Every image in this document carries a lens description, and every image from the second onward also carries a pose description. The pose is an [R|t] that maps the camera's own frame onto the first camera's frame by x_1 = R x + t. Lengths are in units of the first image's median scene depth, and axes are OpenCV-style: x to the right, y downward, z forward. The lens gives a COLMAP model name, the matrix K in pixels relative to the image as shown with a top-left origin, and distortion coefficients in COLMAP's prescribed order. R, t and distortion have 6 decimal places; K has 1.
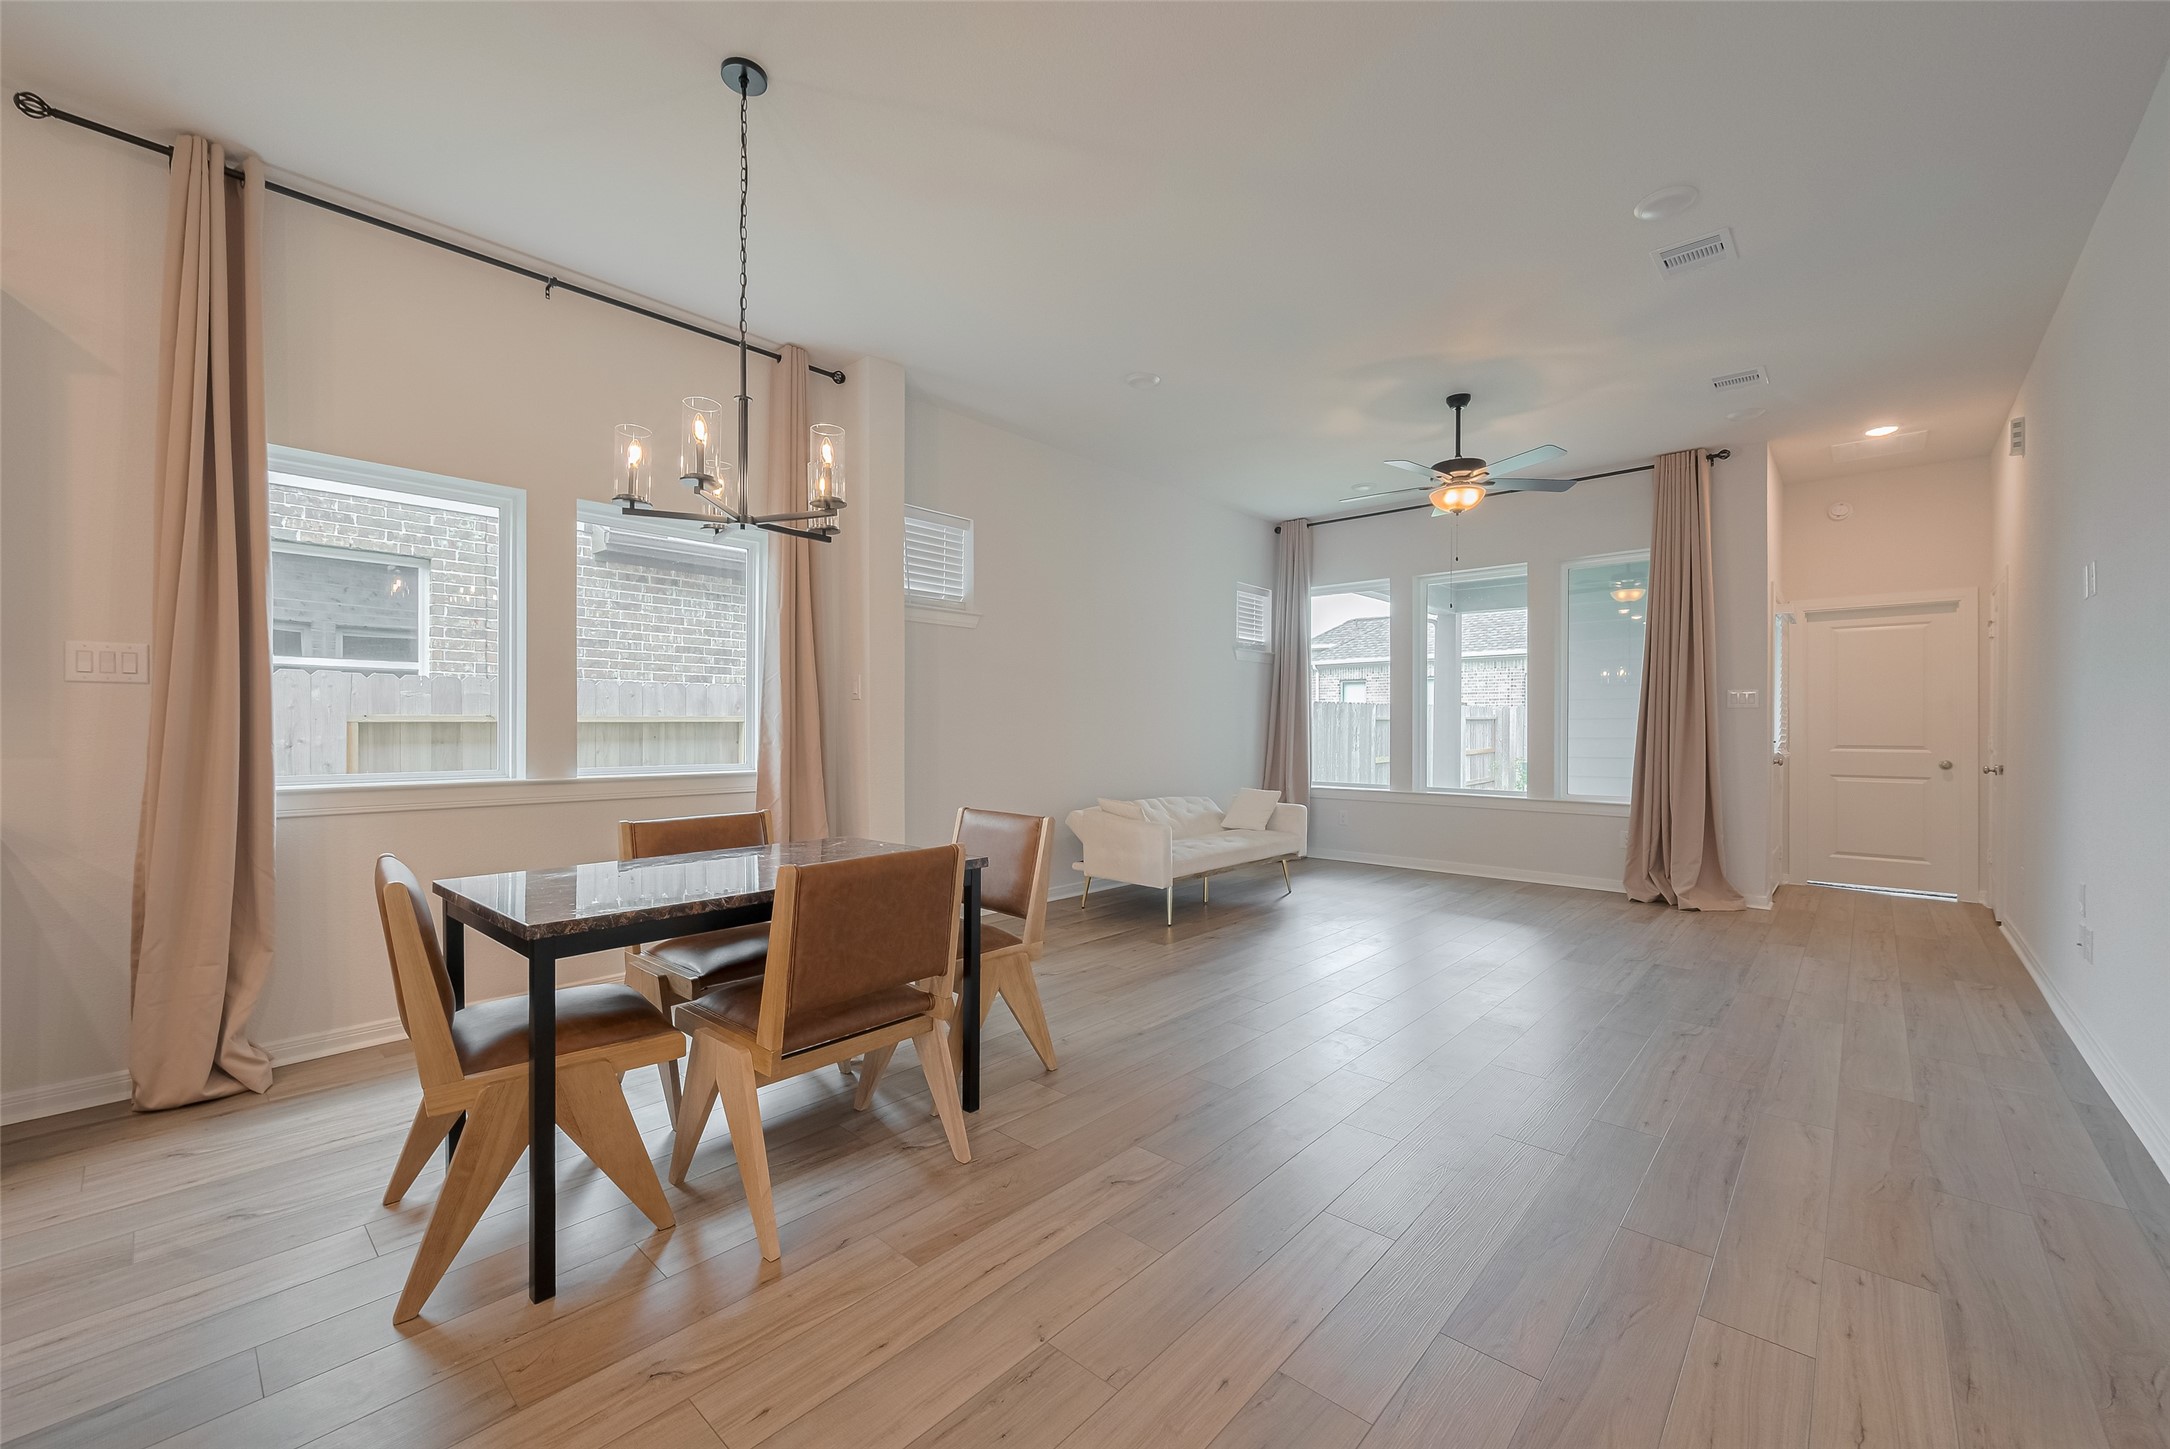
lens RADIAL K [[869.8, 0, 1080.6], [0, 869.8, 720.5], [0, 0, 1]] dist [-0.000803, 0.000094]
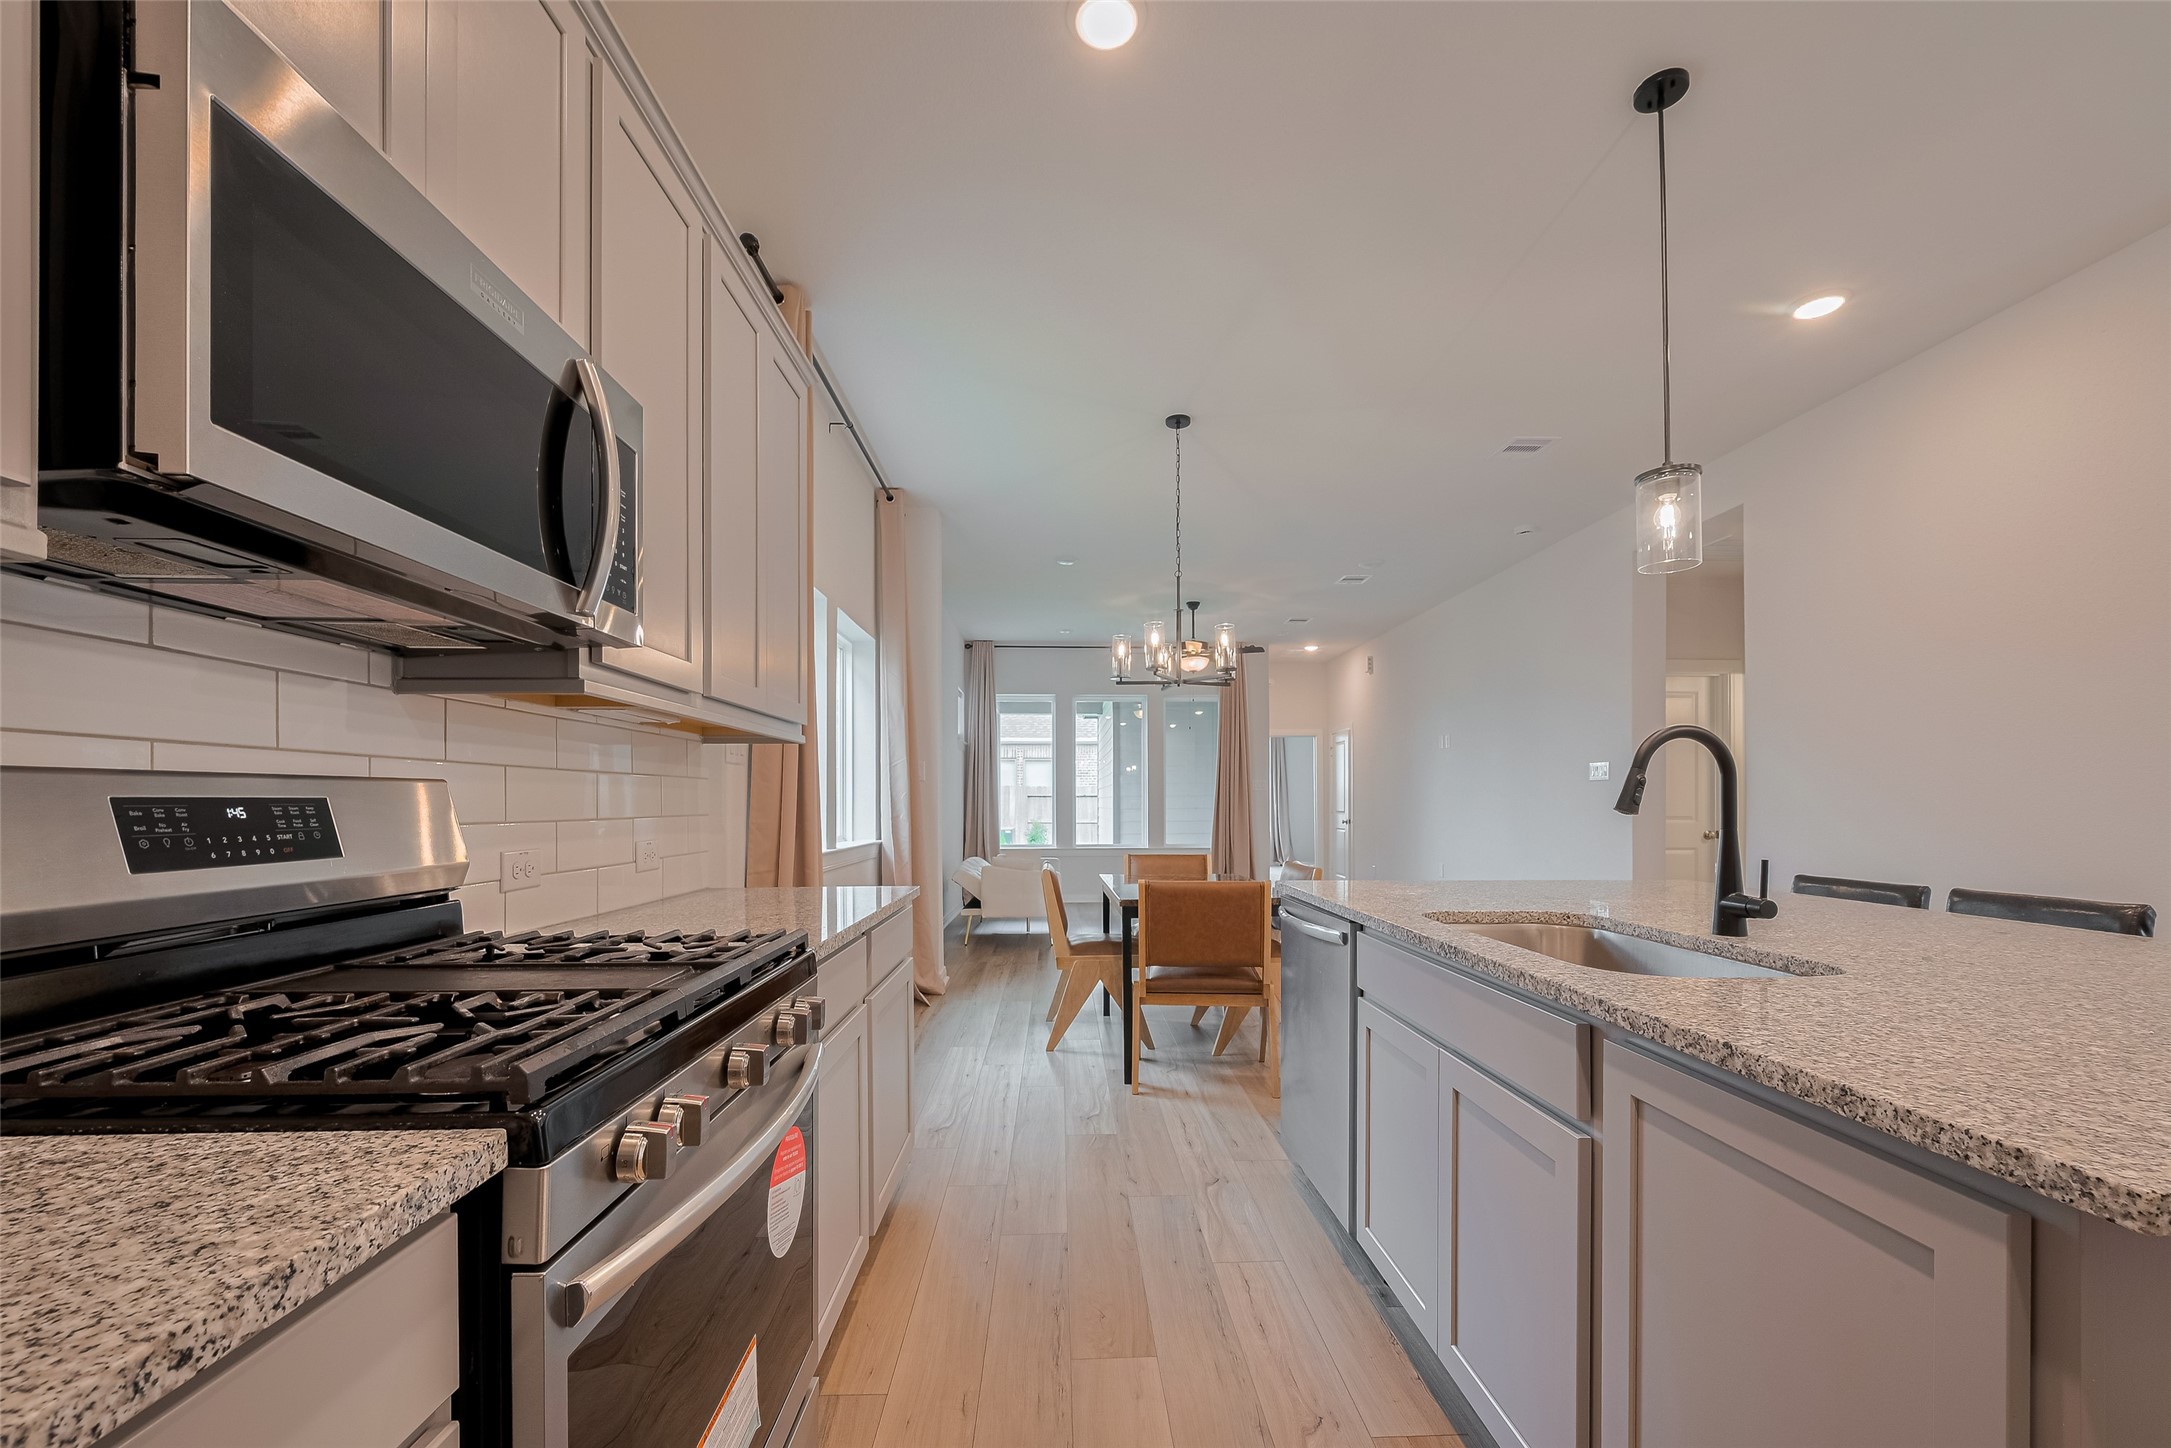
lens RADIAL K [[881.3, 0, 1081.3], [0, 881.3, 799.0], [0, 0, 1]] dist [-0.002746, 0.000750]
pose [[0.718592, -0.000666, 0.695432, -0.869089], [-0.001127, 0.999997, 0.002123, -0.001001], [-0.695431, -0.002309, 0.718589, -0.052624]]
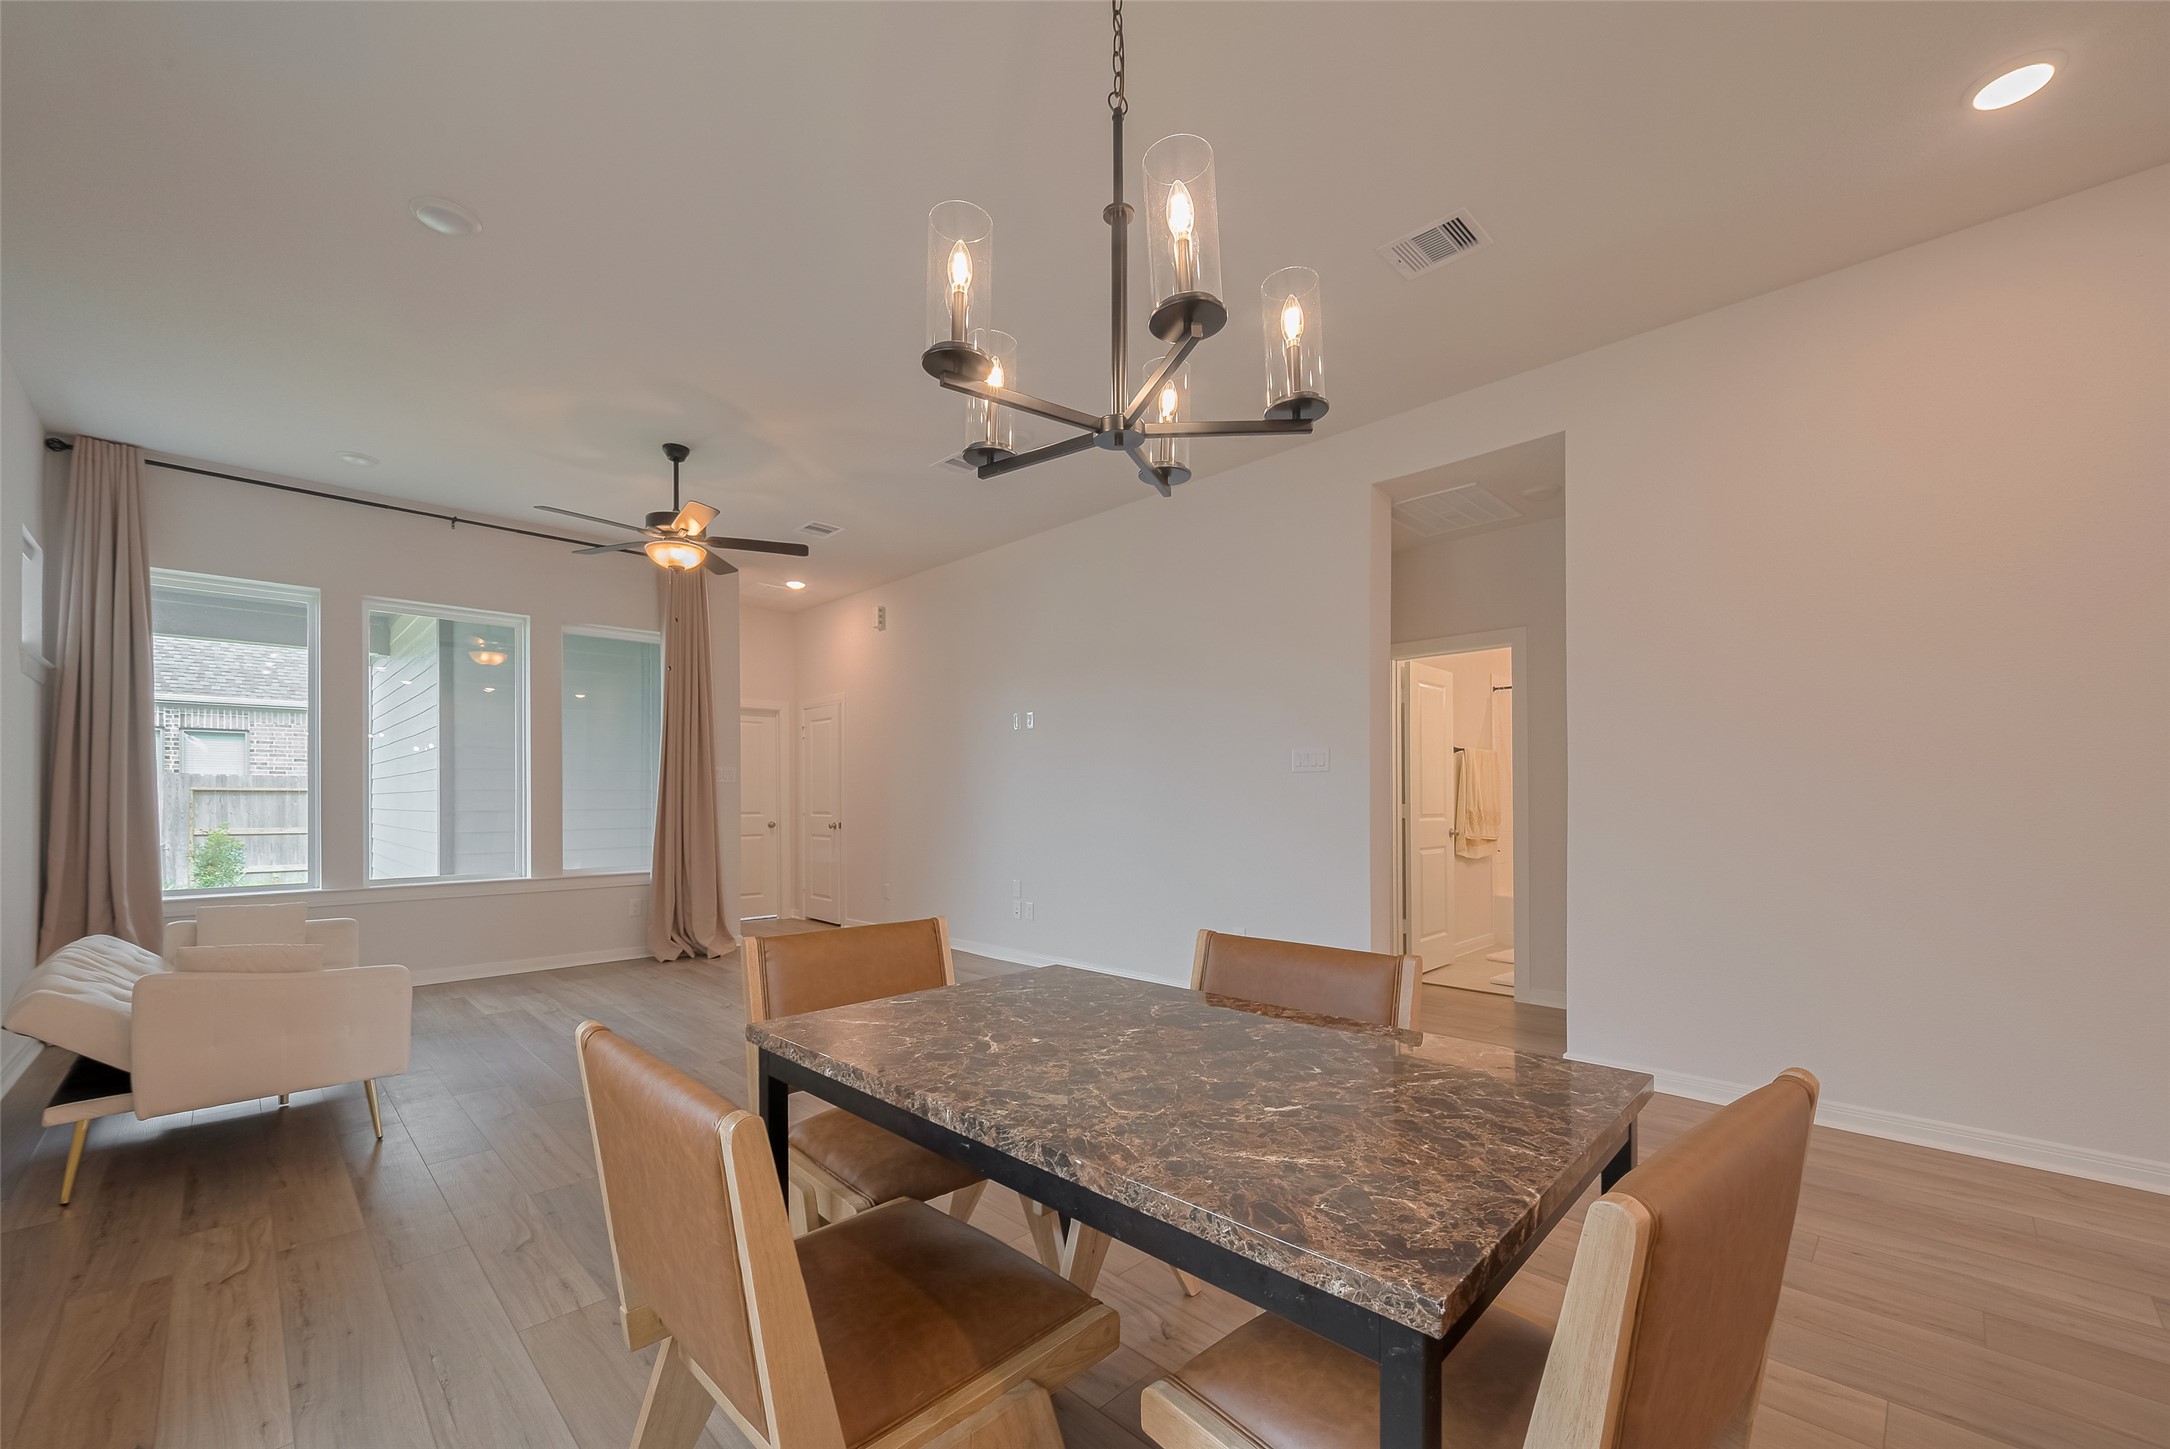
lens RADIAL K [[866.4, 0, 1100.2], [0, 866.4, 797.7], [0, 0, 1]] dist [-0.001634, 0.000022]
pose [[0.037998, -0.000278, 0.999278, -0.476568], [-0.004364, 0.999990, 0.000444, 0.003217], [-0.999268, -0.004378, 0.037997, 0.500787]]
